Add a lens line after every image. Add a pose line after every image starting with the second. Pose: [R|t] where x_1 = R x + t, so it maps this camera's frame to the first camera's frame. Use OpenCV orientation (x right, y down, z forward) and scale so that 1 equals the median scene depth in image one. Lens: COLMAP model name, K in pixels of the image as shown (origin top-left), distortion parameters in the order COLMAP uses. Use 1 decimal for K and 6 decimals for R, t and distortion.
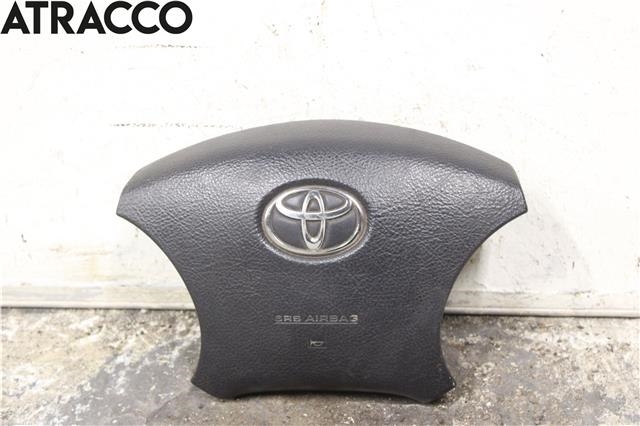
lens RADIAL K [[1332.9, 0, 316.3], [0, 1332.9, 197.0], [0, 0, 1]] dist [0.016631, -0.064785]
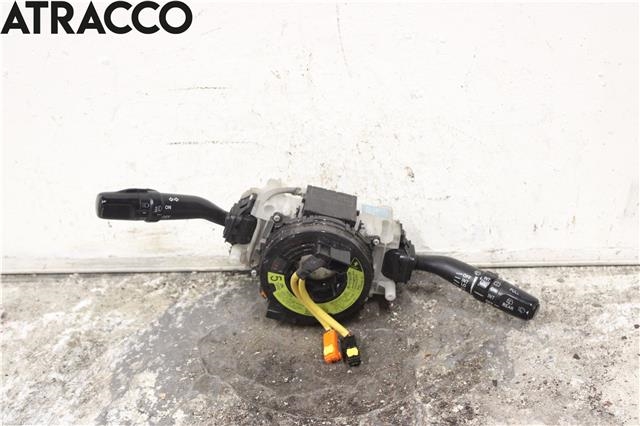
lens RADIAL K [[1014.7, 0, 308.3], [0, 1014.7, 185.4], [0, 0, 1]] dist [0.016576, -0.841797]
pose [[0.999443, -0.028337, -0.017655, 0.016743], [0.028001, 0.999427, -0.018998, 0.016852], [0.018183, 0.018493, 0.999664, -0.100943]]
